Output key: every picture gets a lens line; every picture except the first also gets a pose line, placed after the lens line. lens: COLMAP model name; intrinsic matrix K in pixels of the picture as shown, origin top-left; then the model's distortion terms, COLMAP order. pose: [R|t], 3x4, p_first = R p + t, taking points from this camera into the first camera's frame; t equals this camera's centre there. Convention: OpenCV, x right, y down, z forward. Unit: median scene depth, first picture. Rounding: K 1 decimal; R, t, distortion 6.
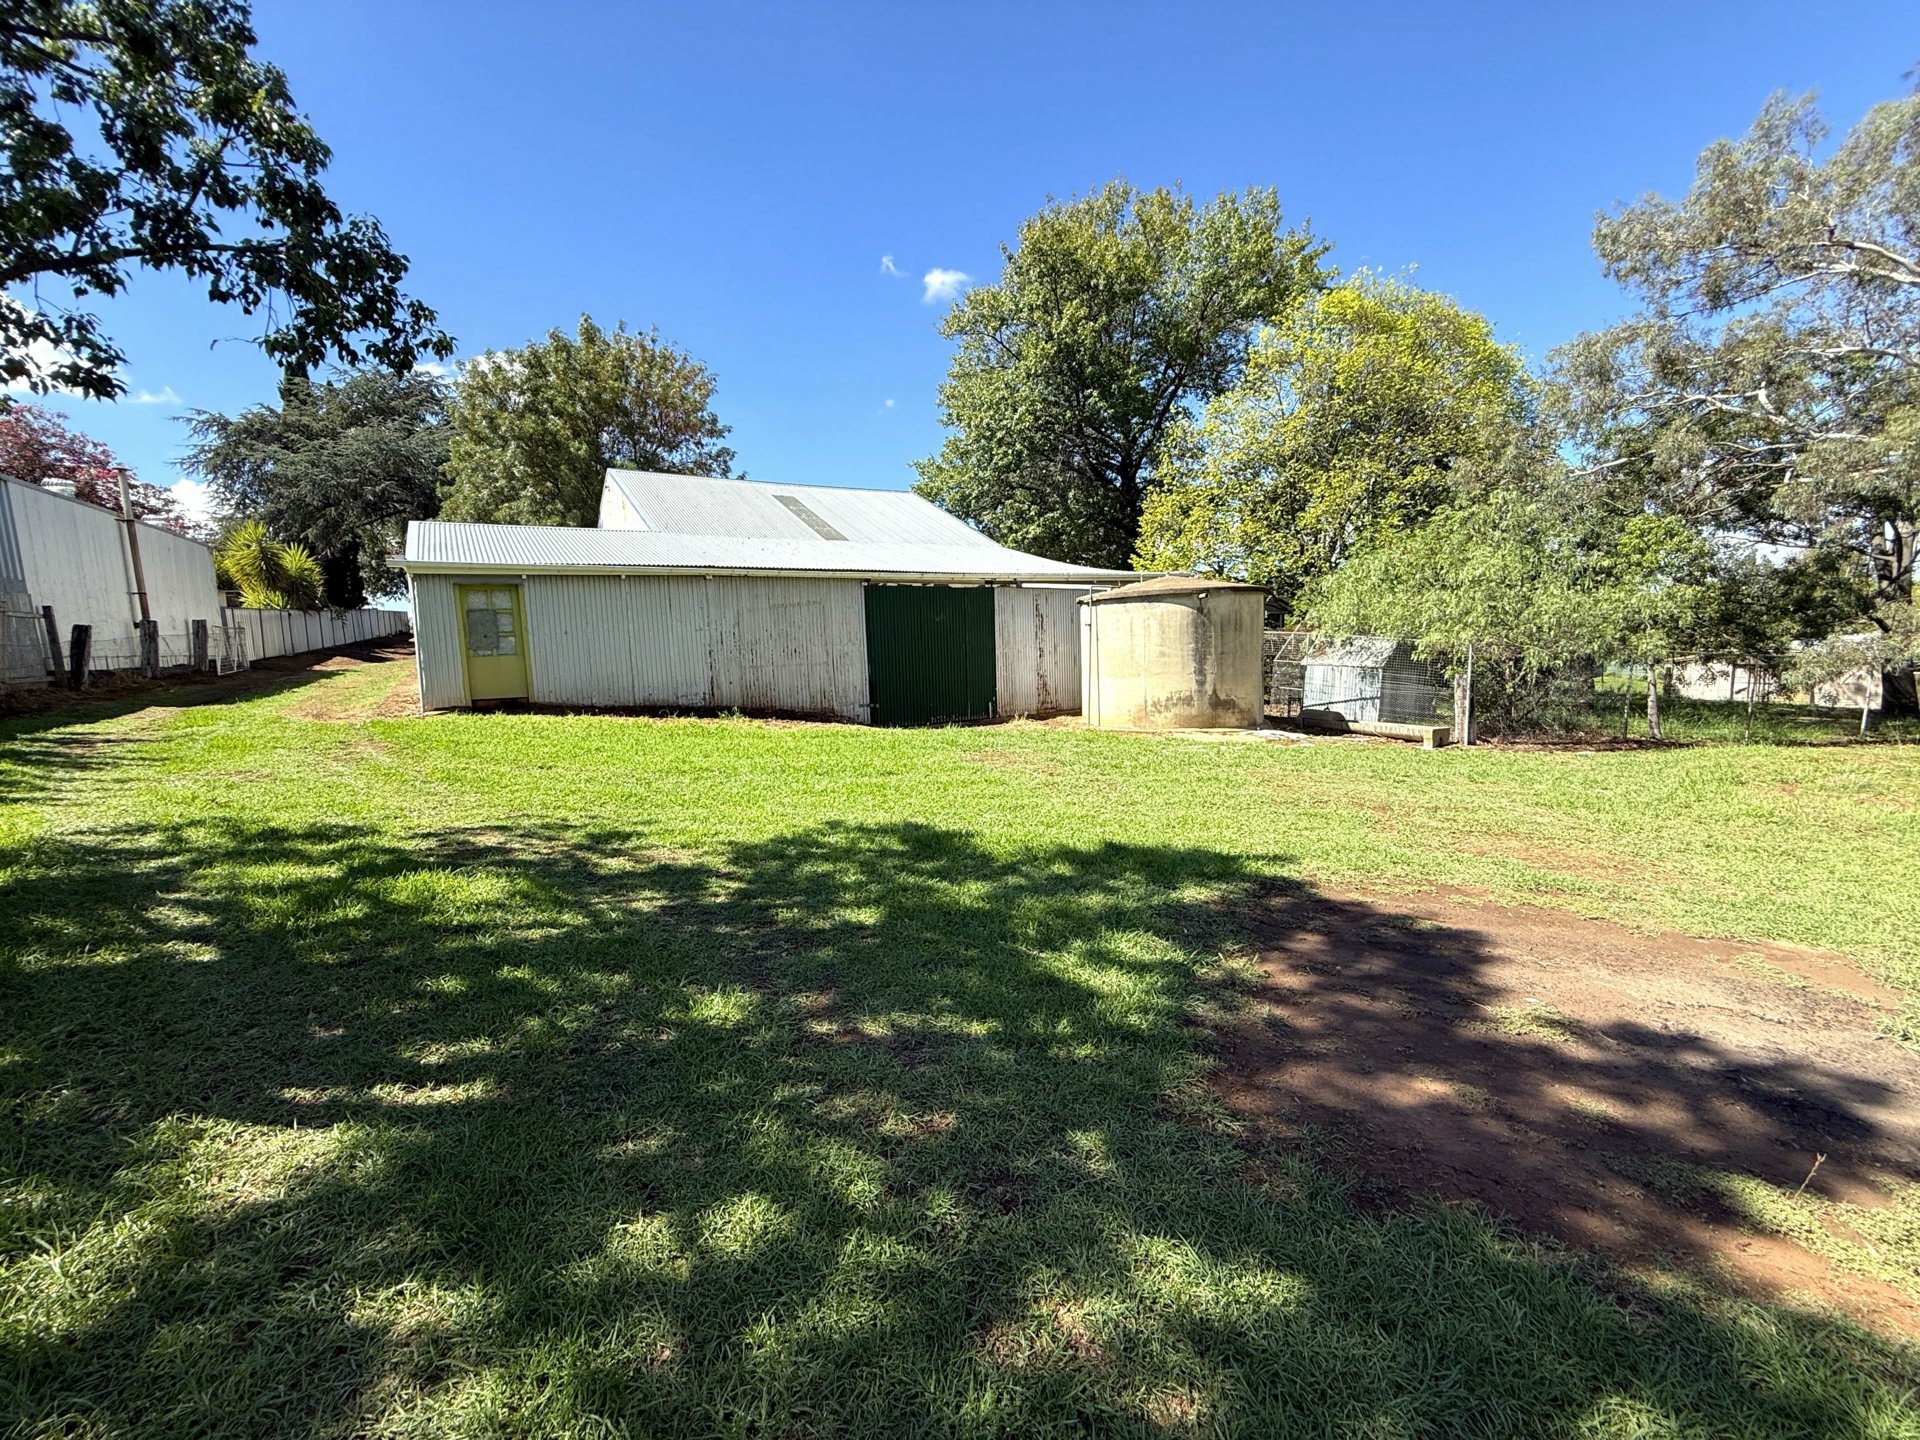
lens RADIAL K [[764.6, 0, 956.5], [0, 764.6, 722.0], [0, 0, 1]] dist [0.001624, 0.000196]
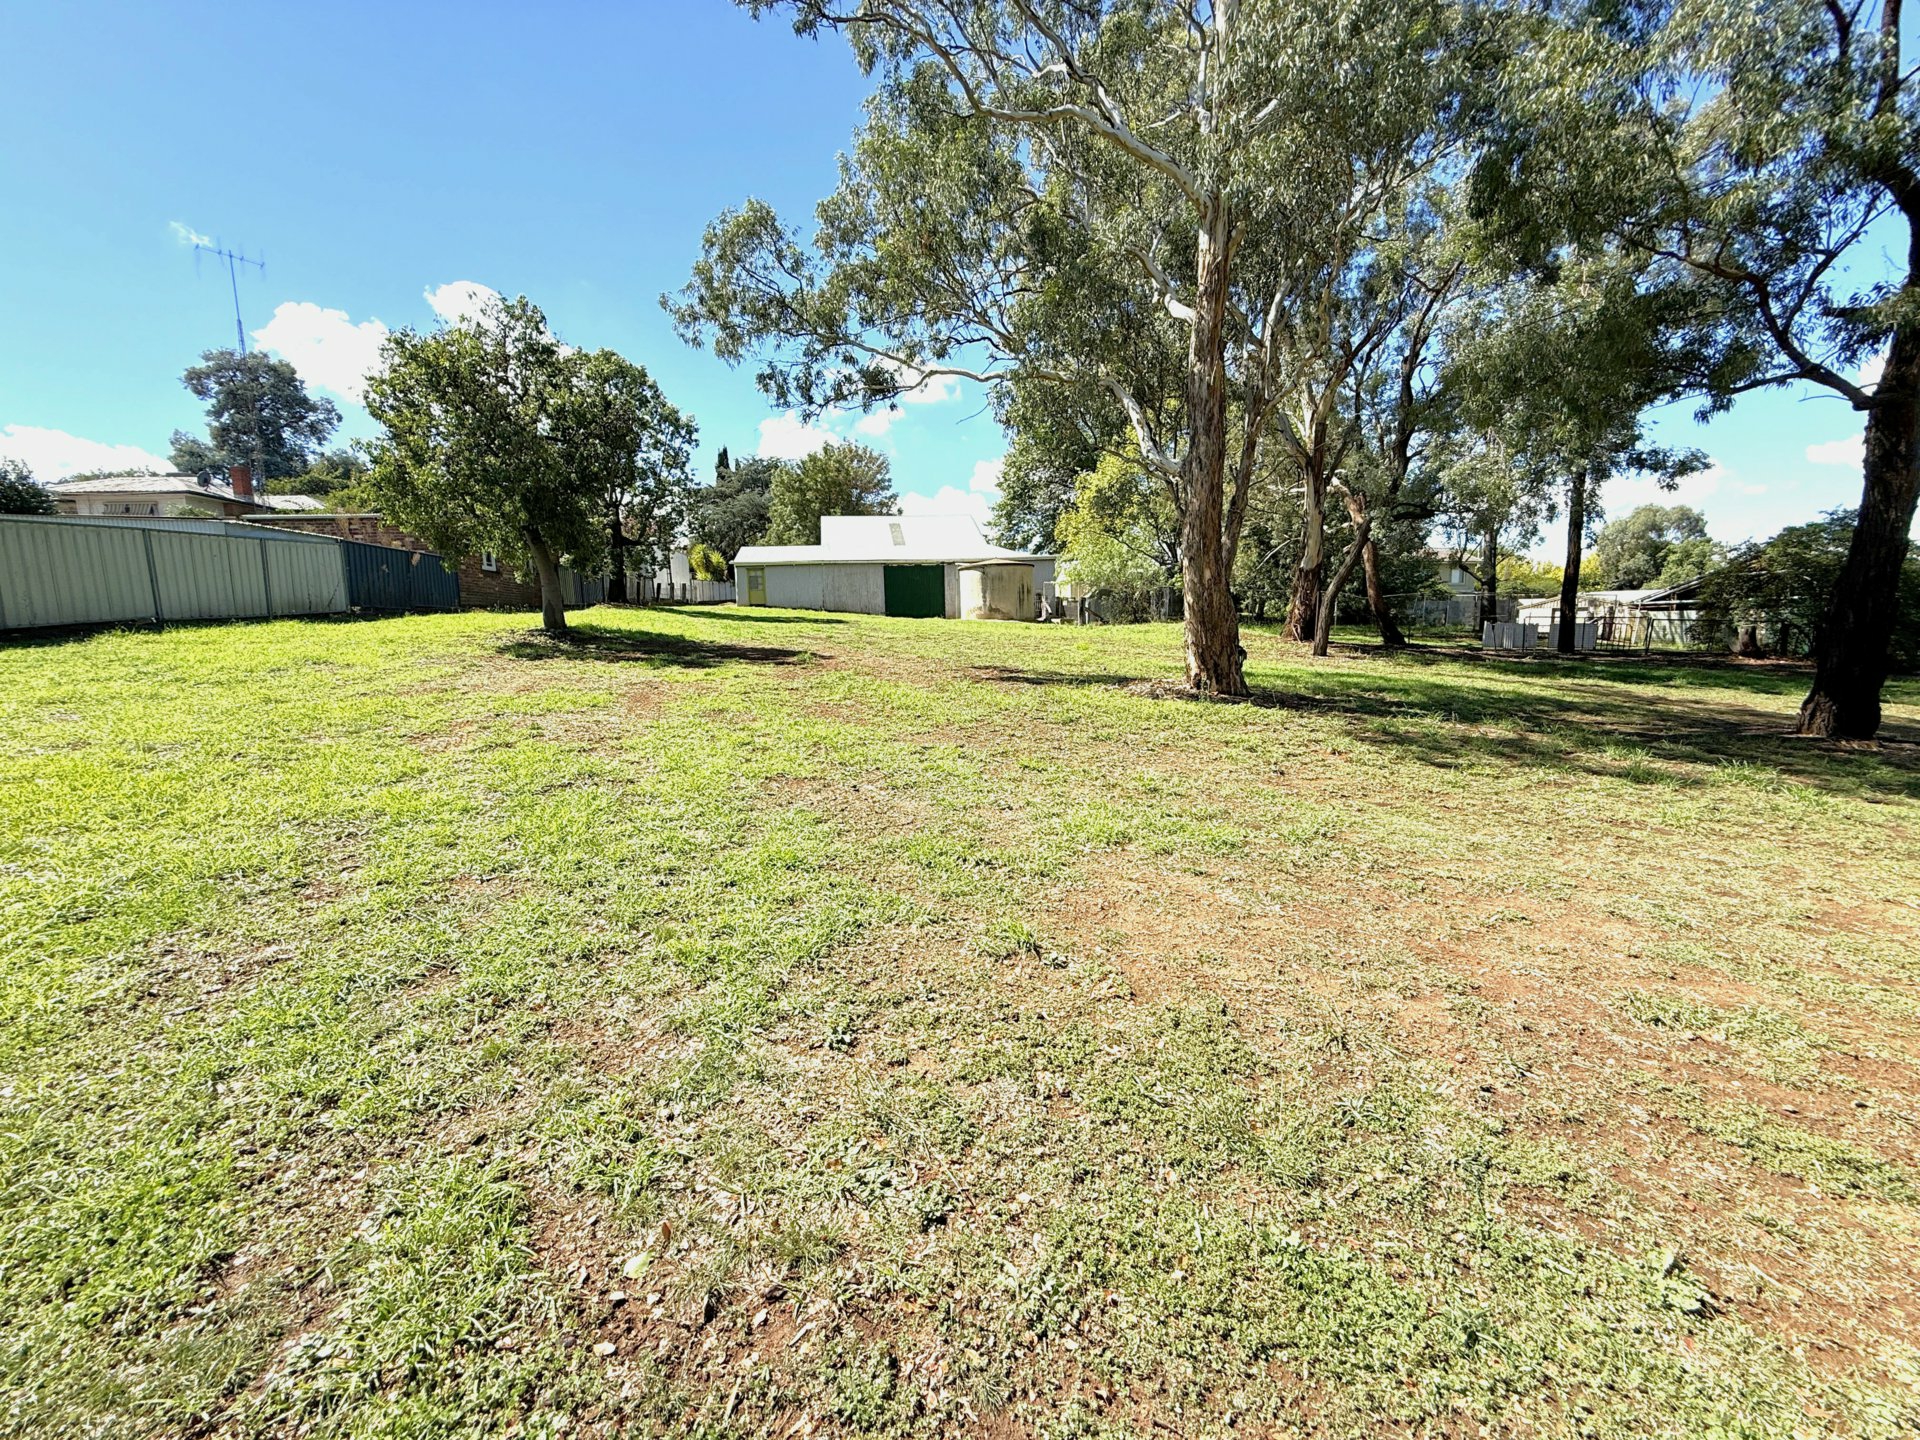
lens RADIAL K [[764.6, 0, 956.5], [0, 764.6, 722.0], [0, 0, 1]] dist [0.001624, 0.000196]
pose [[0.912445, 0.061234, -0.404592, 0.843387], [-0.048716, 0.997964, 0.041173, 0.164739], [0.406290, -0.017858, 0.913570, -0.905642]]
